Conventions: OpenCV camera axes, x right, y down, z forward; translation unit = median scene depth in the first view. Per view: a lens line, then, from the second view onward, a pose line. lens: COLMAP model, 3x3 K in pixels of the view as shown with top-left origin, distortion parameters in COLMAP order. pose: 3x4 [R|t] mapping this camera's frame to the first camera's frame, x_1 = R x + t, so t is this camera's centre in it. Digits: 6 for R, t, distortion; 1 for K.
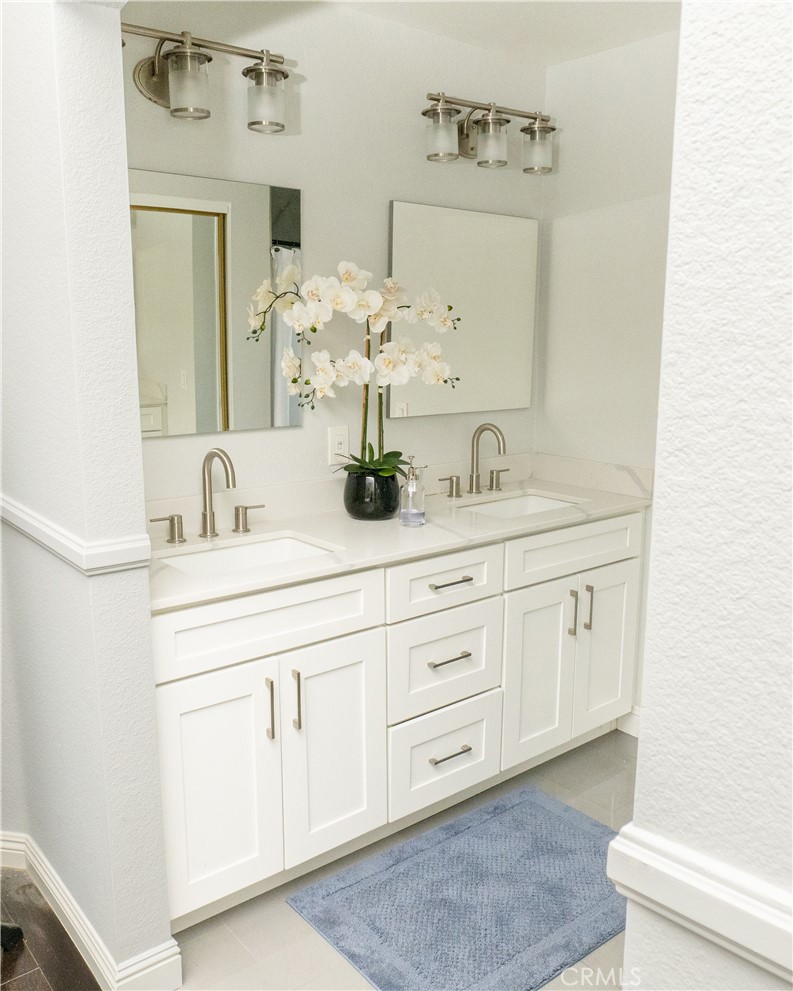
lens RADIAL K [[701.4, 0, 396.5], [0, 701.4, 495.5], [0, 0, 1]] dist [-0.017118, 0.000537]
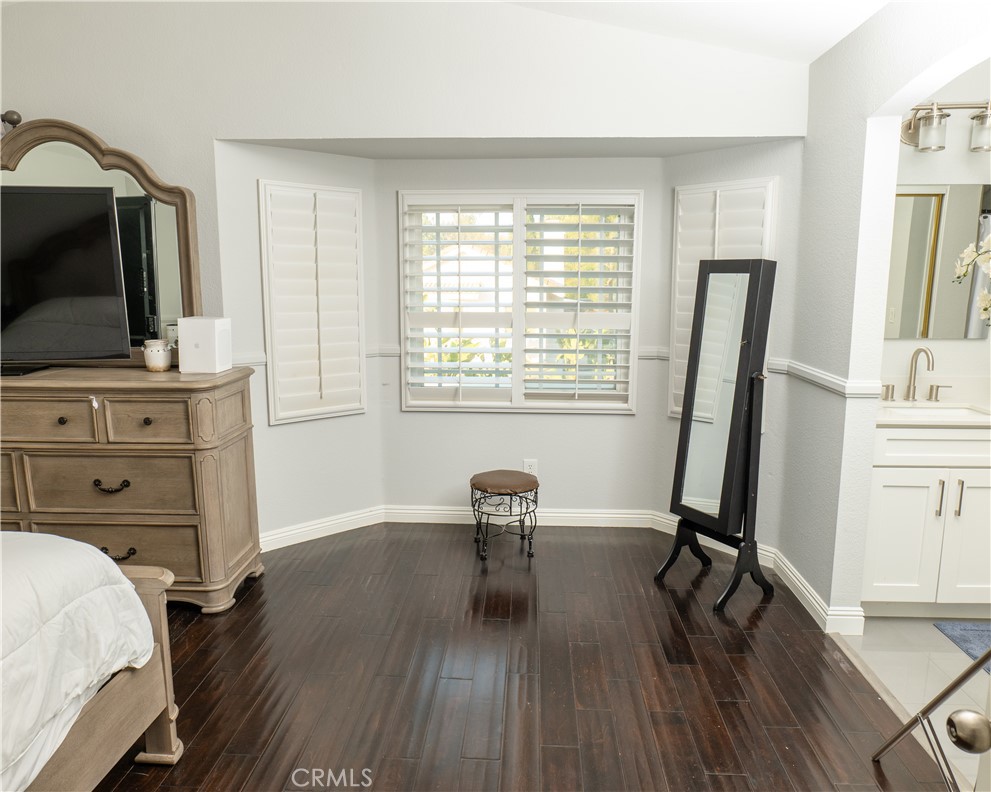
lens RADIAL K [[701.4, 0, 495.5], [0, 701.4, 396.0], [0, 0, 1]] dist [-0.017118, 0.000537]
pose [[0.719286, 0.095534, -0.688114, 0.155870], [-0.150868, 0.988342, -0.020487, 0.228998], [0.678135, 0.118551, 0.725313, -0.843946]]
